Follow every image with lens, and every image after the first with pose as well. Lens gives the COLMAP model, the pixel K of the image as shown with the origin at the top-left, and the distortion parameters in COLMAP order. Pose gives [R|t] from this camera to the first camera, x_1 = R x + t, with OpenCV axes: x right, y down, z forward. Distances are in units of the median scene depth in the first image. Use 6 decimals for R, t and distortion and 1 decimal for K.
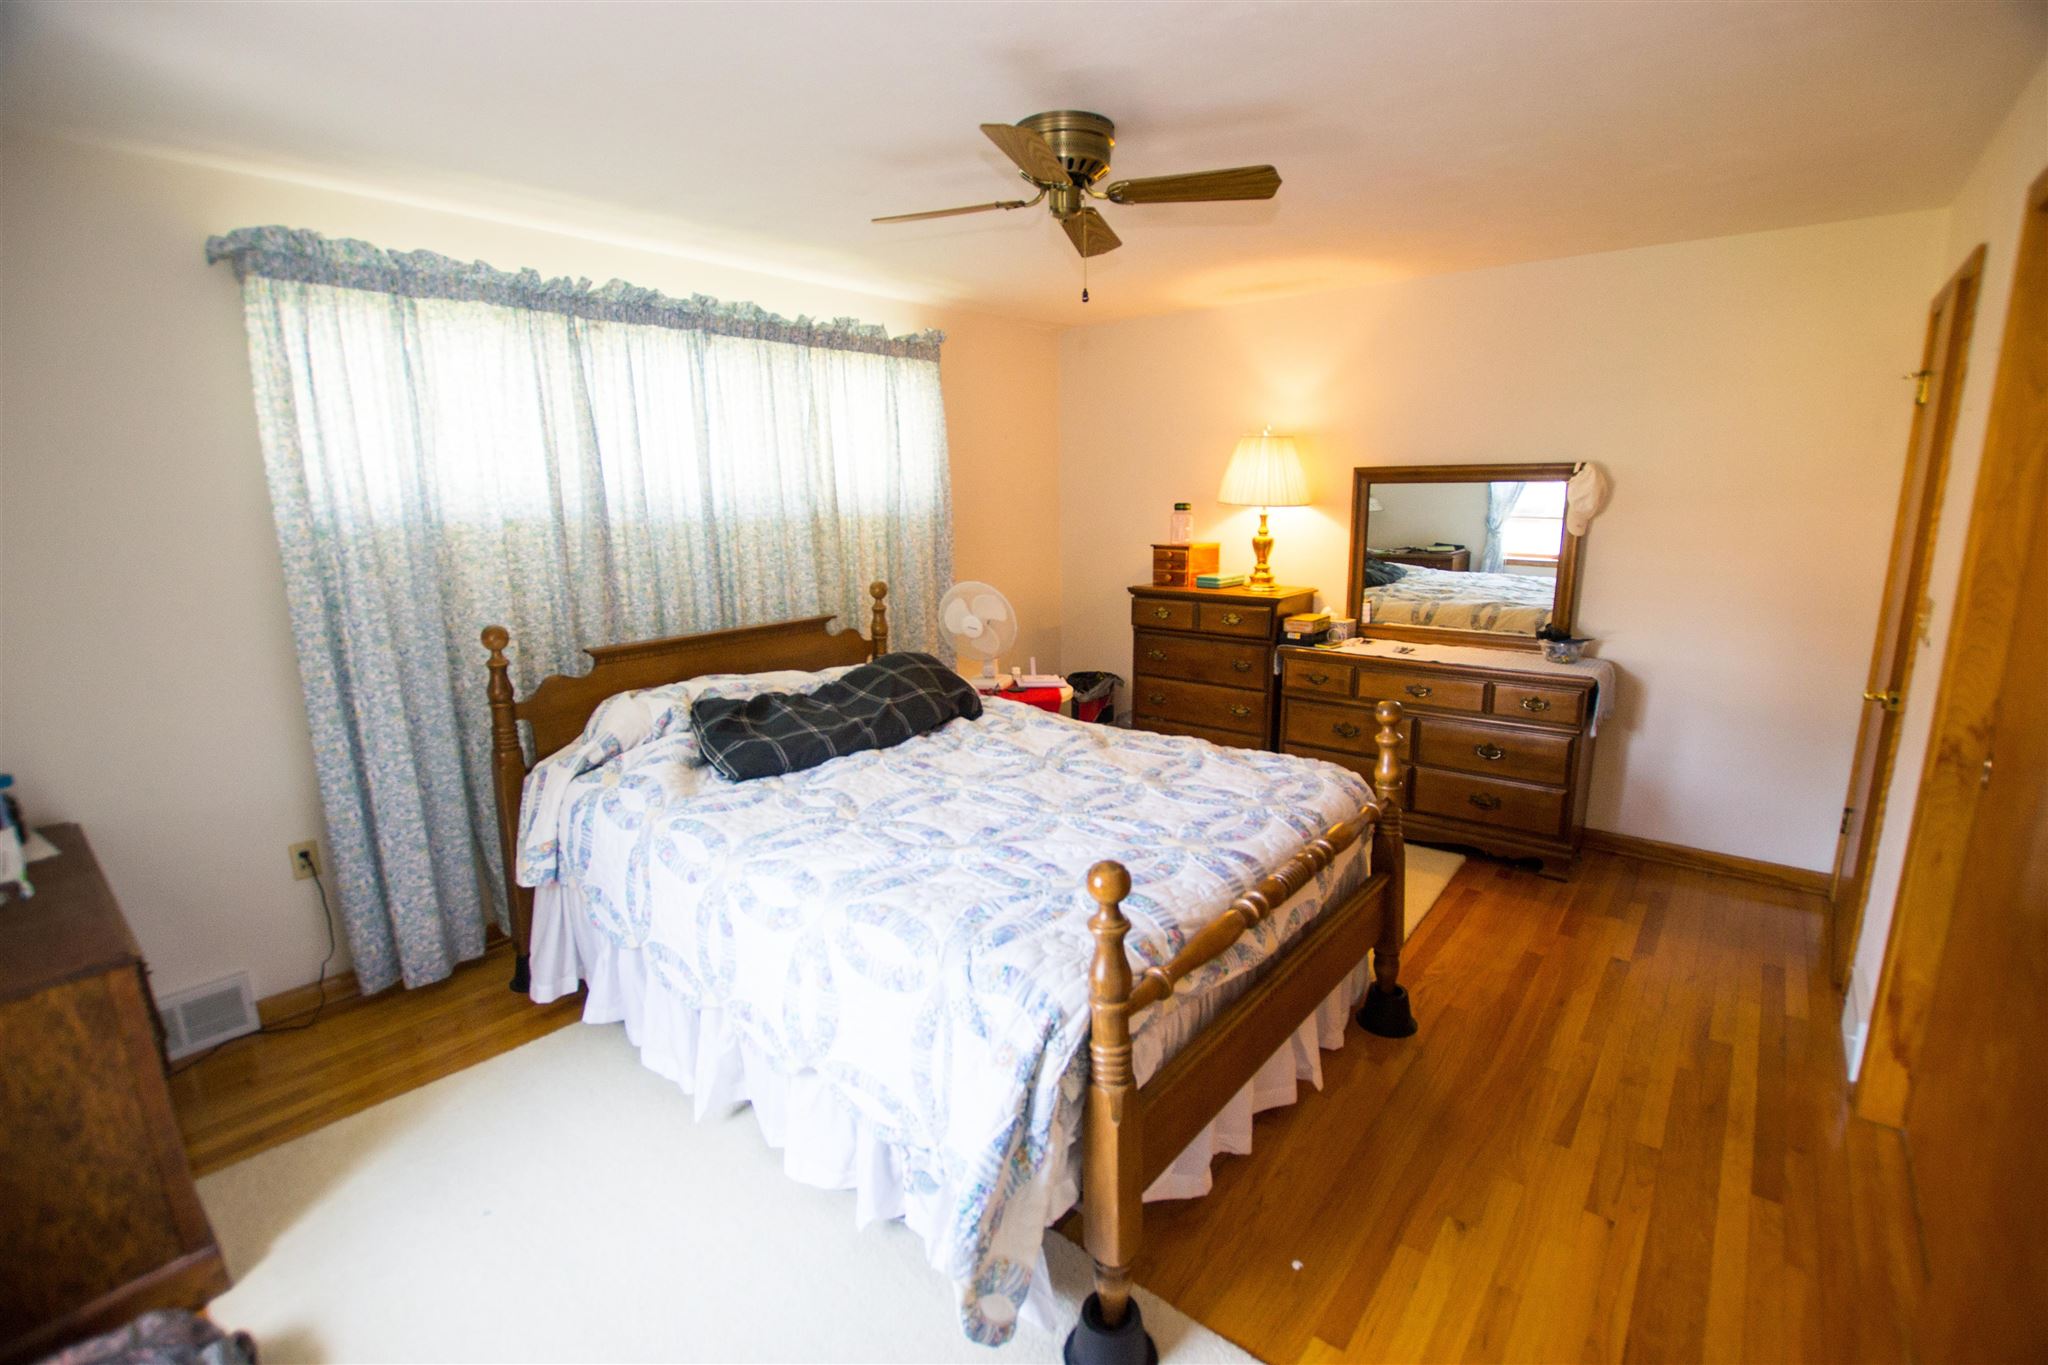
lens RADIAL K [[918.5, 0, 1031.5], [0, 918.5, 685.1], [0, 0, 1]] dist [-0.023948, 0.000202]
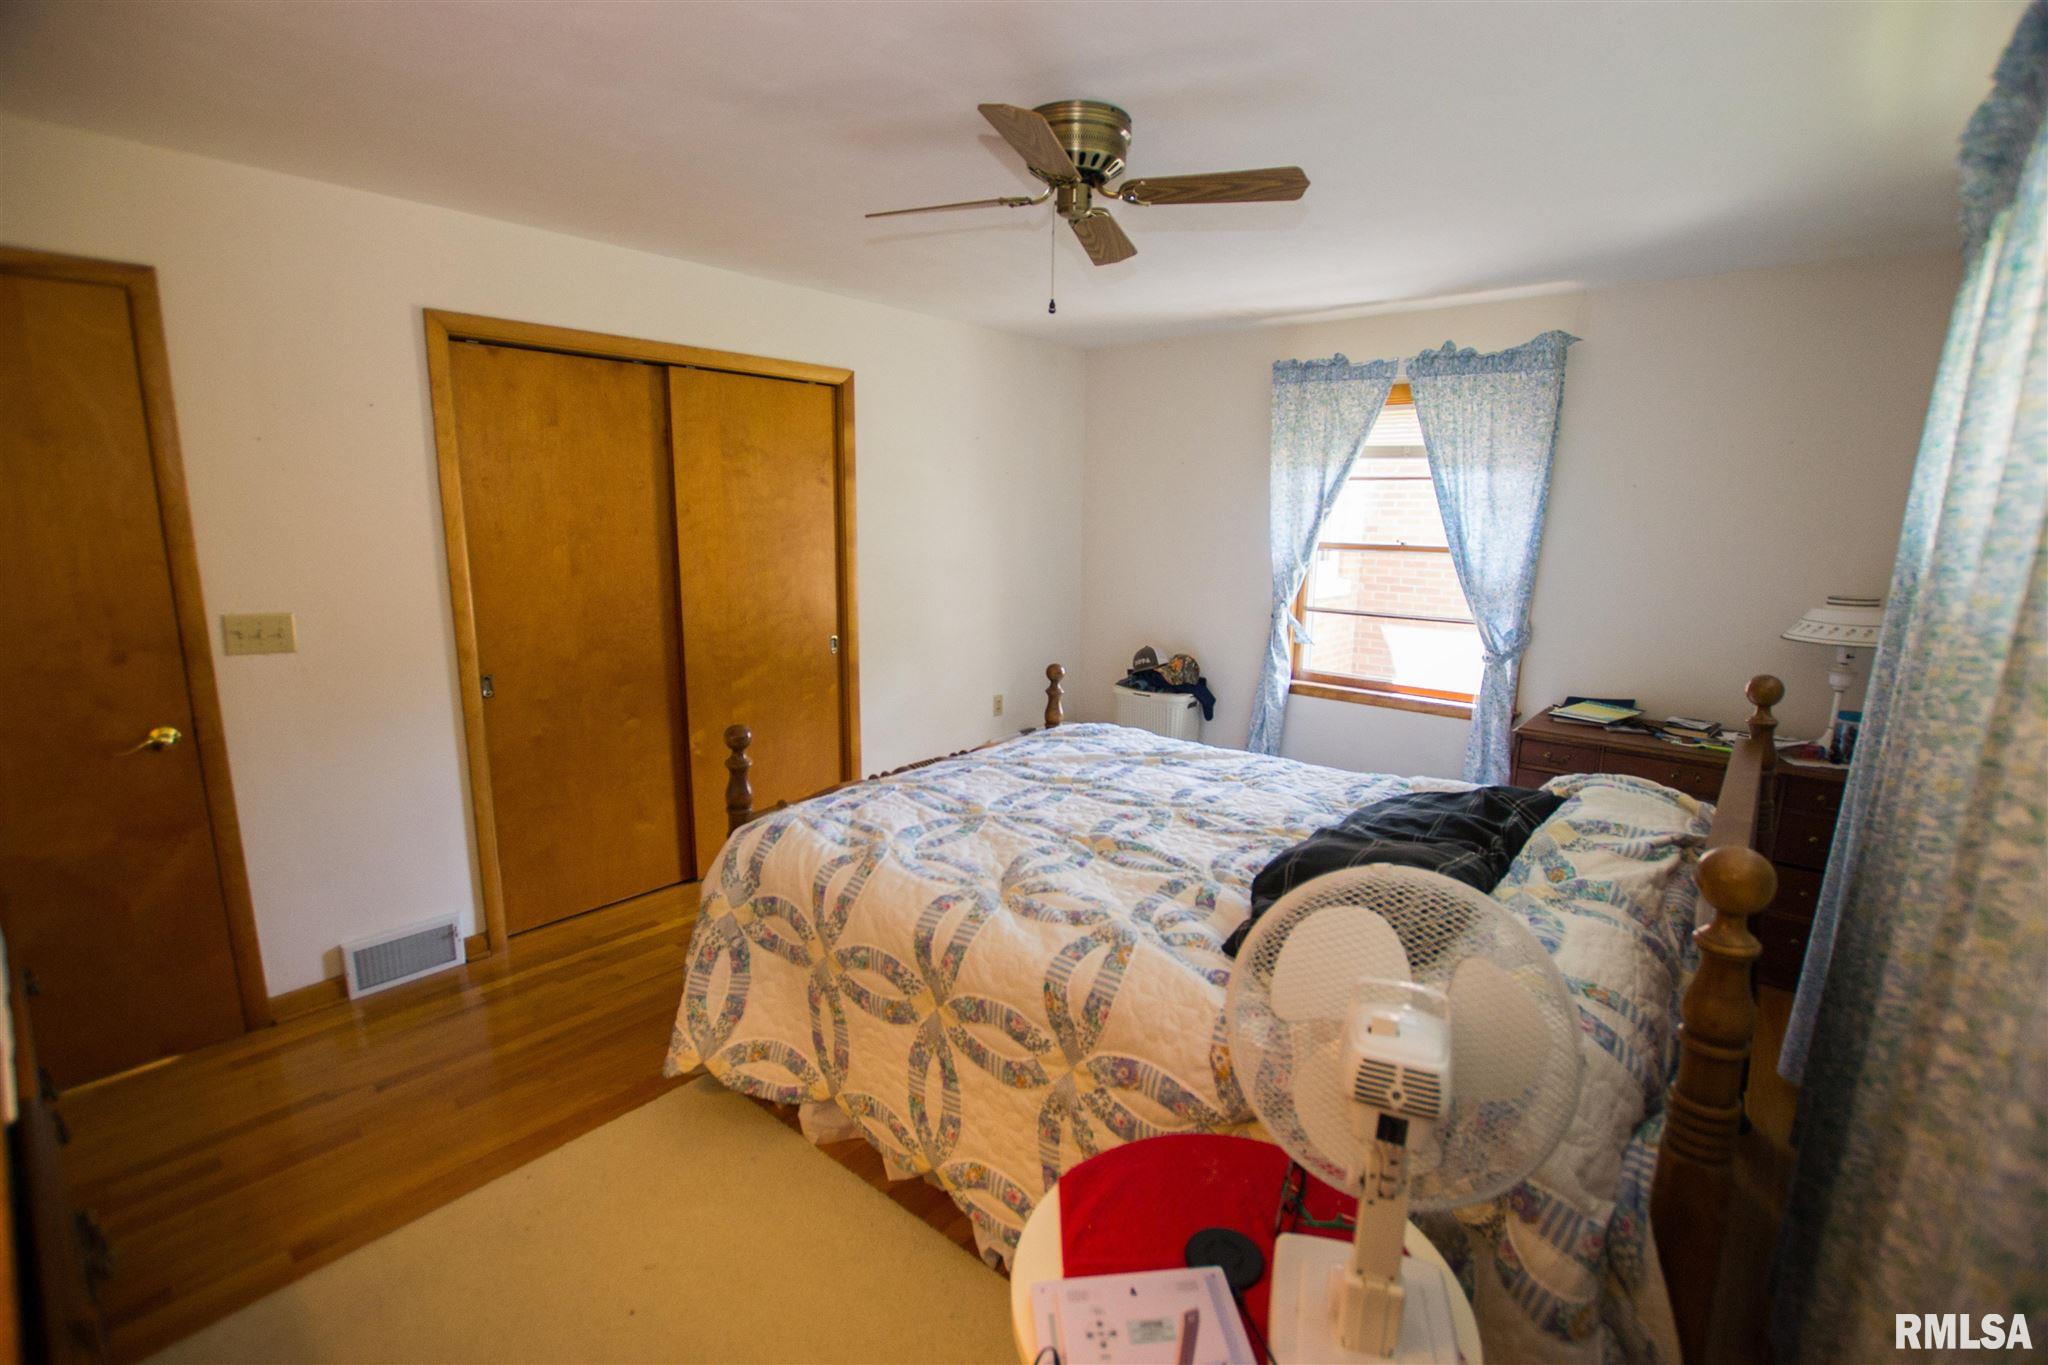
lens RADIAL K [[918.5, 0, 1031.5], [0, 918.5, 685.1], [0, 0, 1]] dist [-0.023948, 0.000202]
pose [[-0.999824, -0.003018, 0.018499, 0.034899], [0.004454, 0.920431, 0.390881, -0.244722], [-0.018206, 0.390894, -0.920256, 1.136775]]
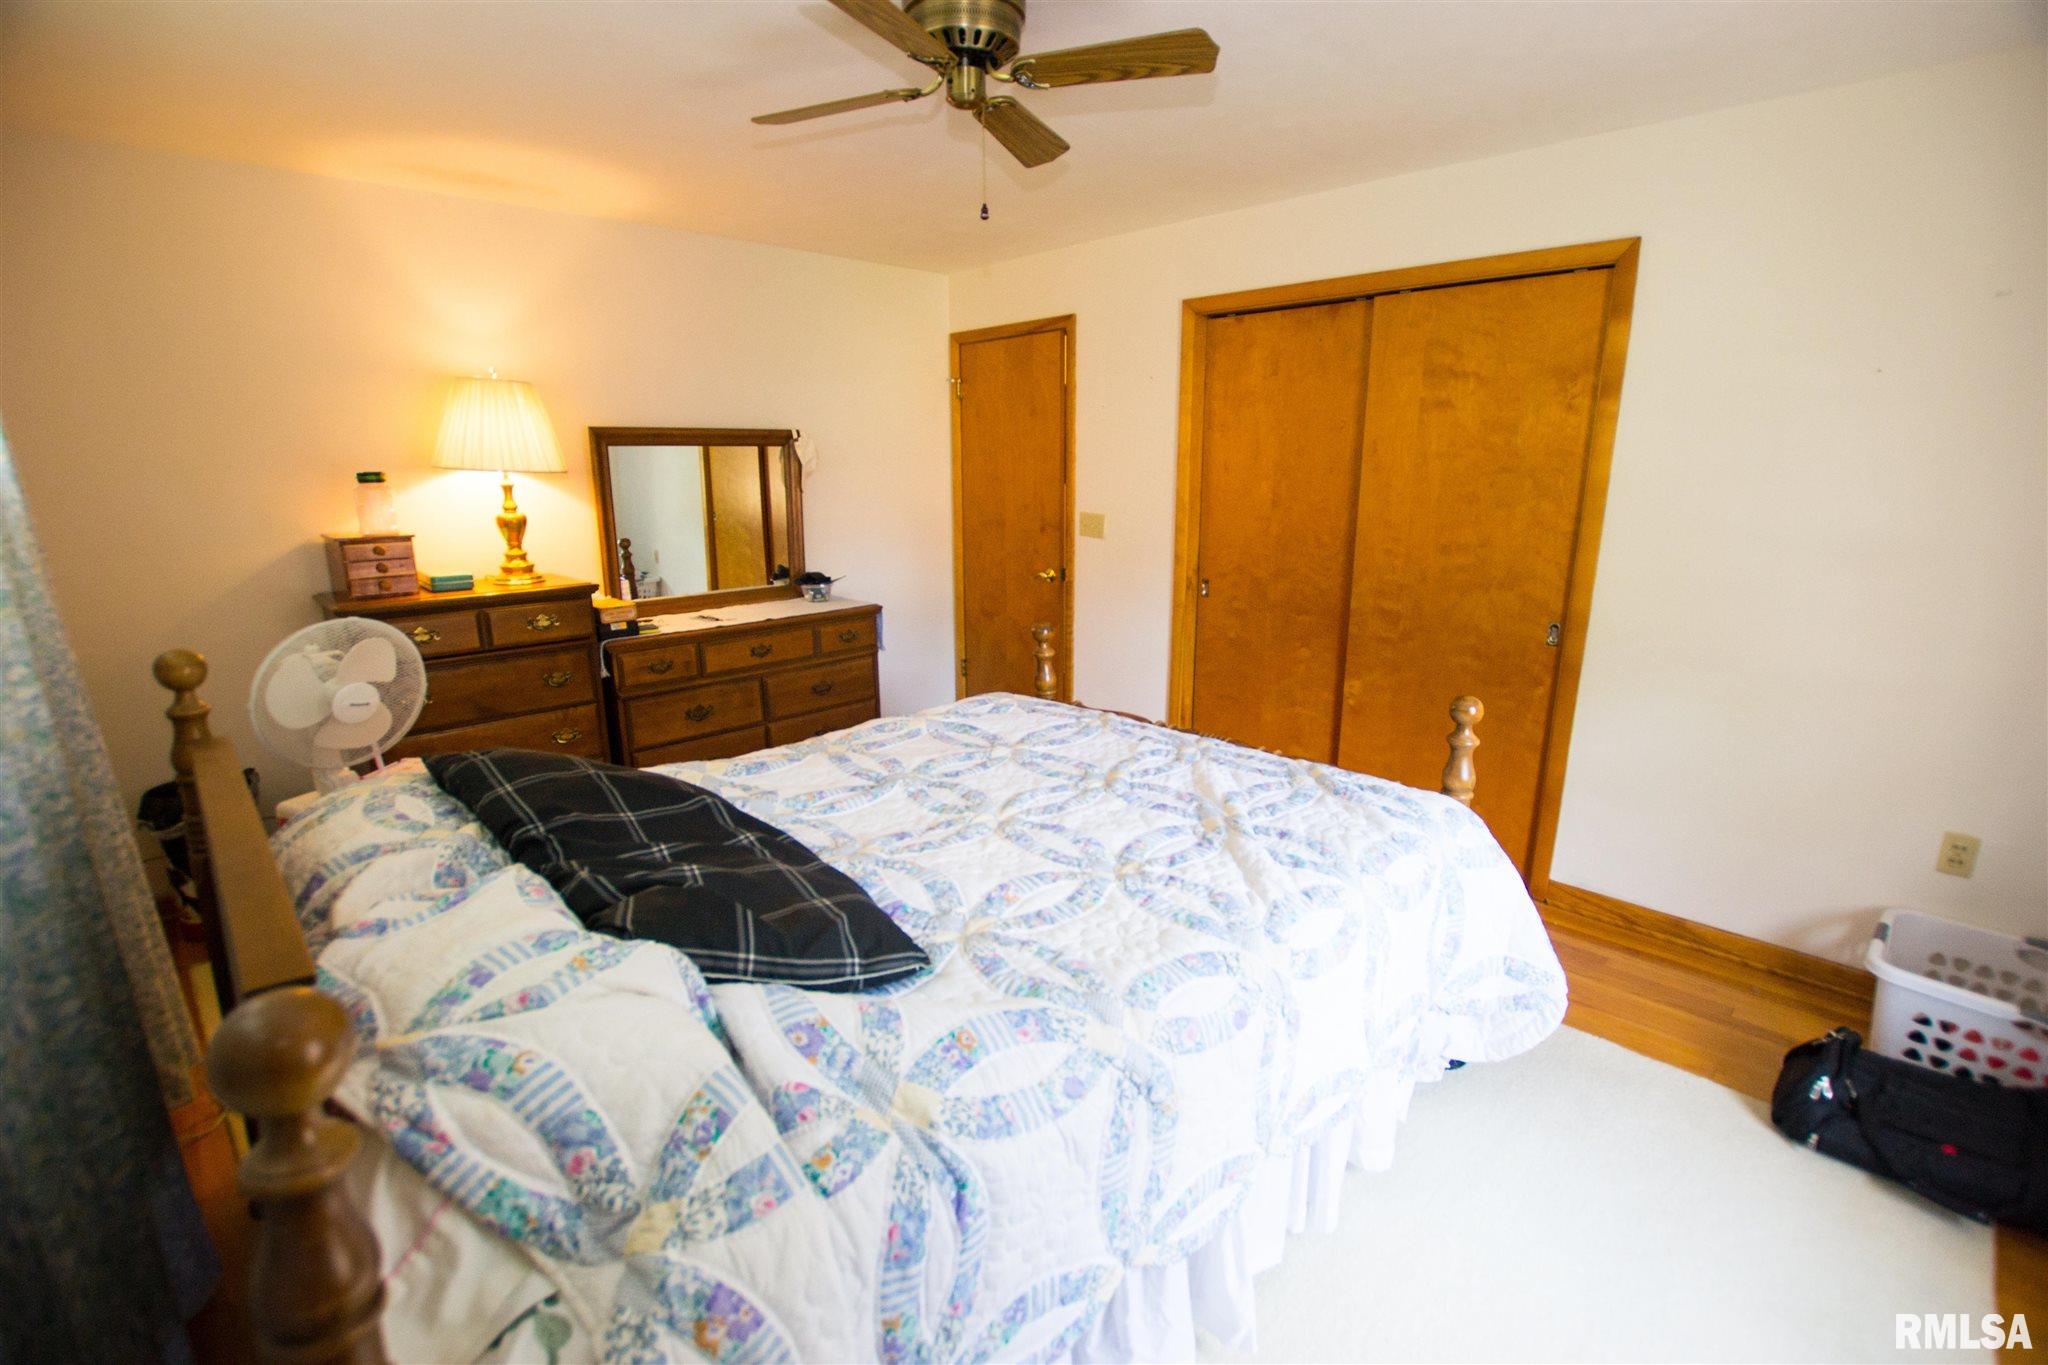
lens RADIAL K [[918.5, 0, 1031.5], [0, 918.5, 685.1], [0, 0, 1]] dist [-0.023948, 0.000202]
pose [[0.112998, -0.229881, 0.966637, -0.488677], [0.209298, 0.956546, 0.203015, -0.092220], [-0.971301, 0.179374, 0.156201, 0.505956]]
